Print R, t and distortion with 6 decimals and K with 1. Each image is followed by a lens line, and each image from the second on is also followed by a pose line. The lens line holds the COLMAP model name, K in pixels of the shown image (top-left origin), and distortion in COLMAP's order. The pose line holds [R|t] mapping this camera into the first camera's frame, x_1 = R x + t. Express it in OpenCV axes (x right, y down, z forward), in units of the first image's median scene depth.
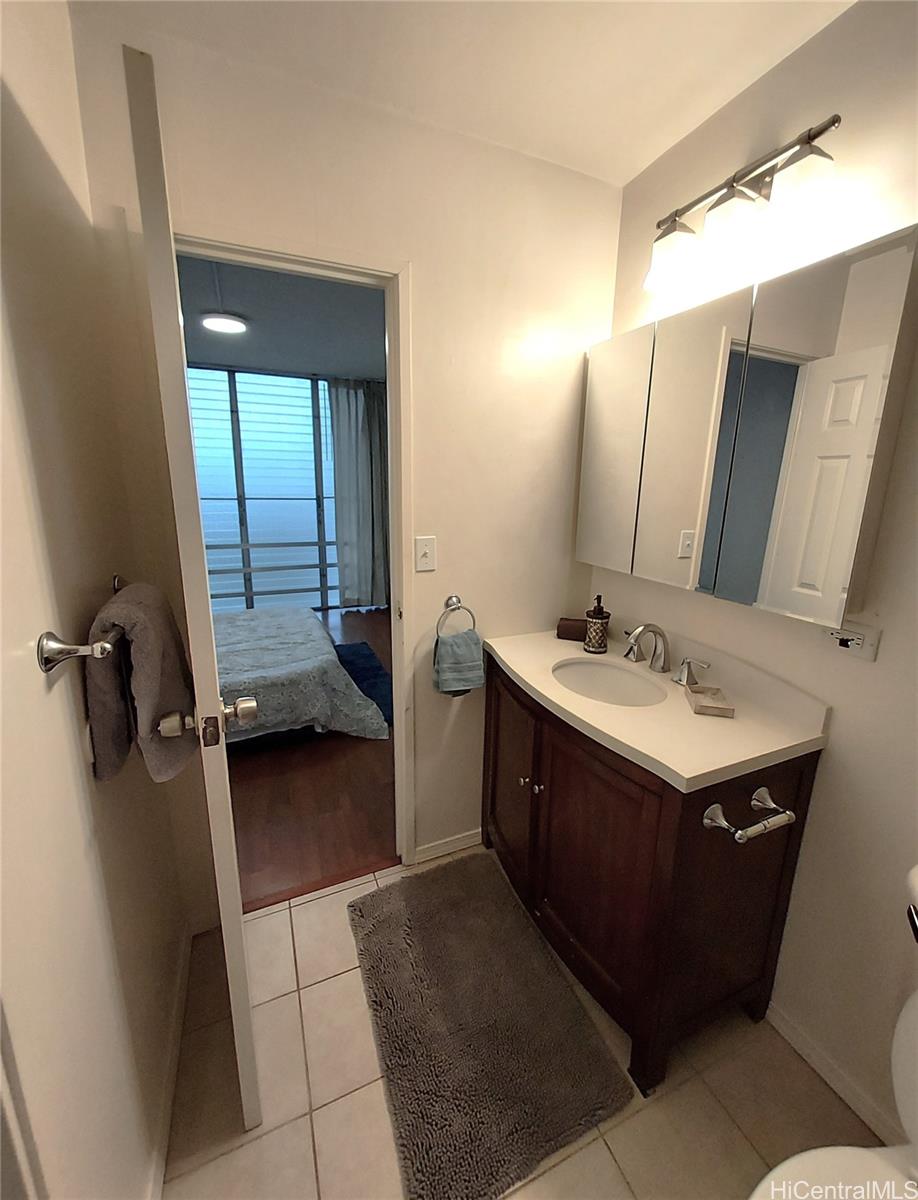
lens RADIAL K [[479.9, 0, 460.0], [0, 479.9, 591.3], [0, 0, 1]] dist [-0.001046, -0.000099]
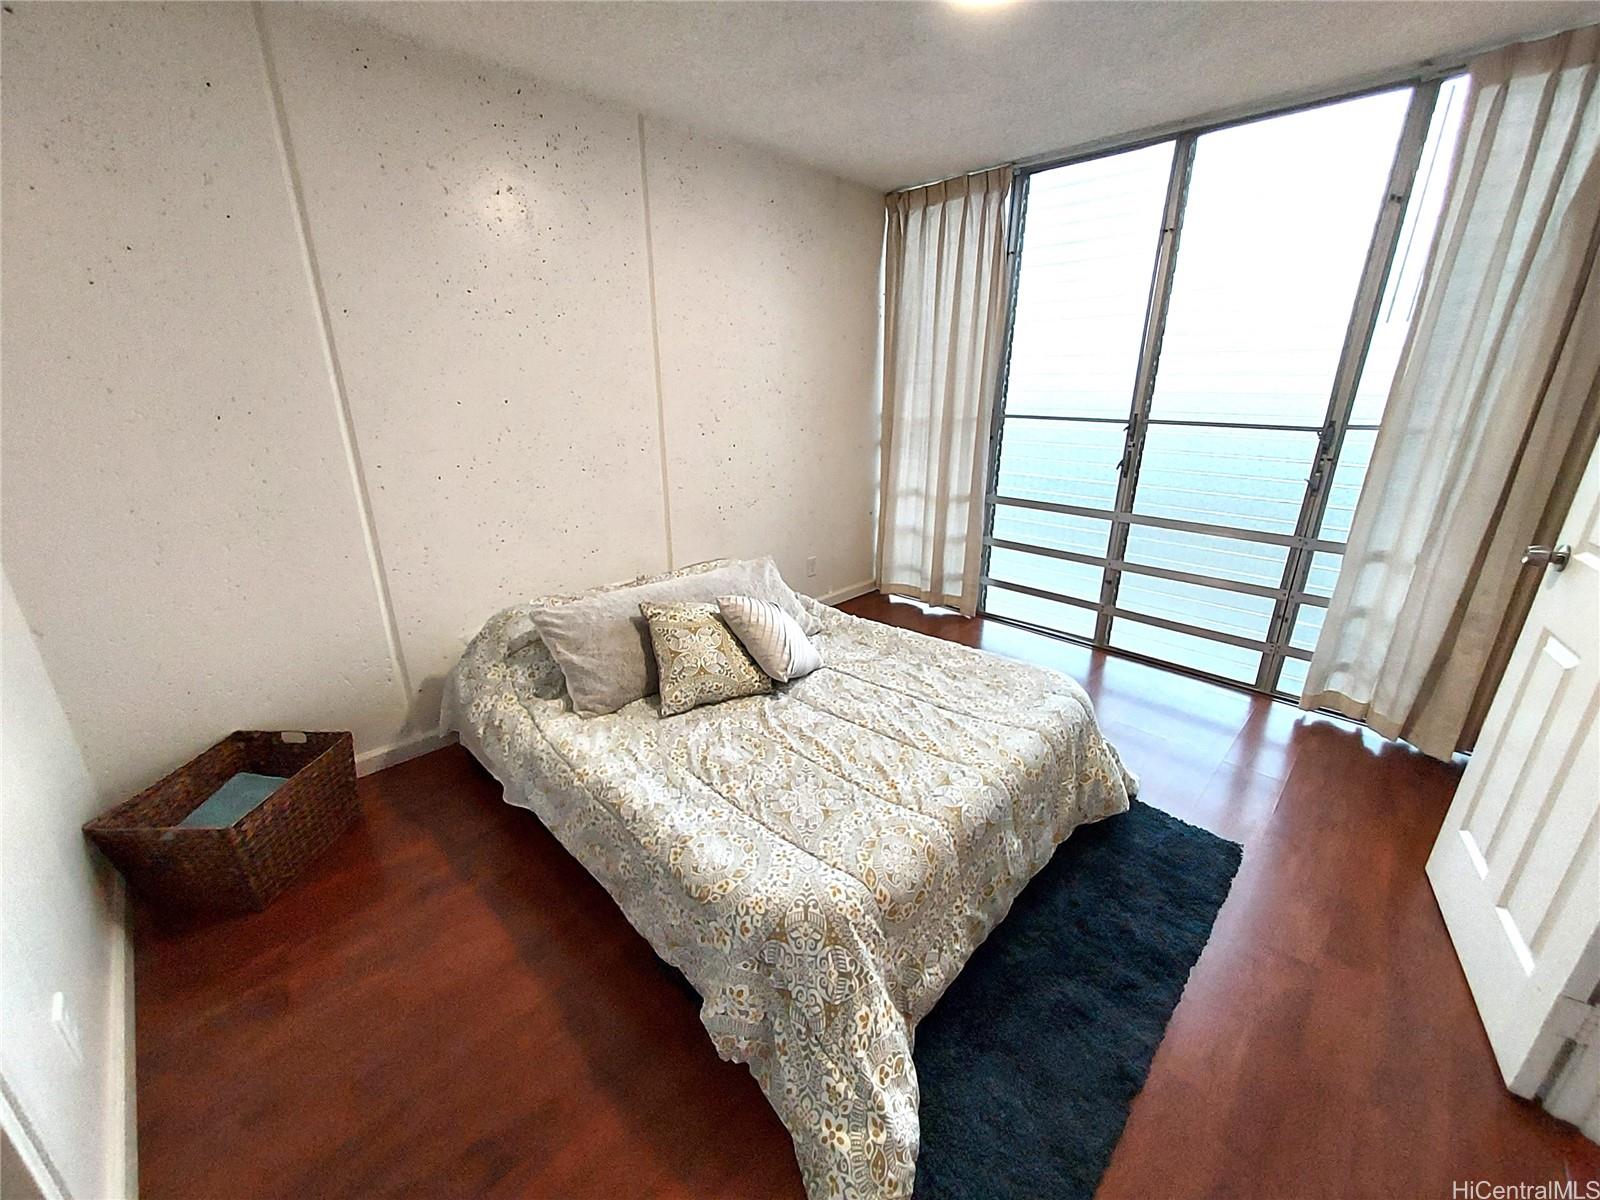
lens RADIAL K [[626.6, 0, 798.2], [0, 626.6, 597.0], [0, 0, 1]] dist [0.001296, -0.001866]
pose [[0.373805, 0.284237, -0.882881, 0.028524], [-0.203454, 0.953831, 0.220937, -0.083452], [0.904918, 0.097039, 0.414376, 0.391753]]
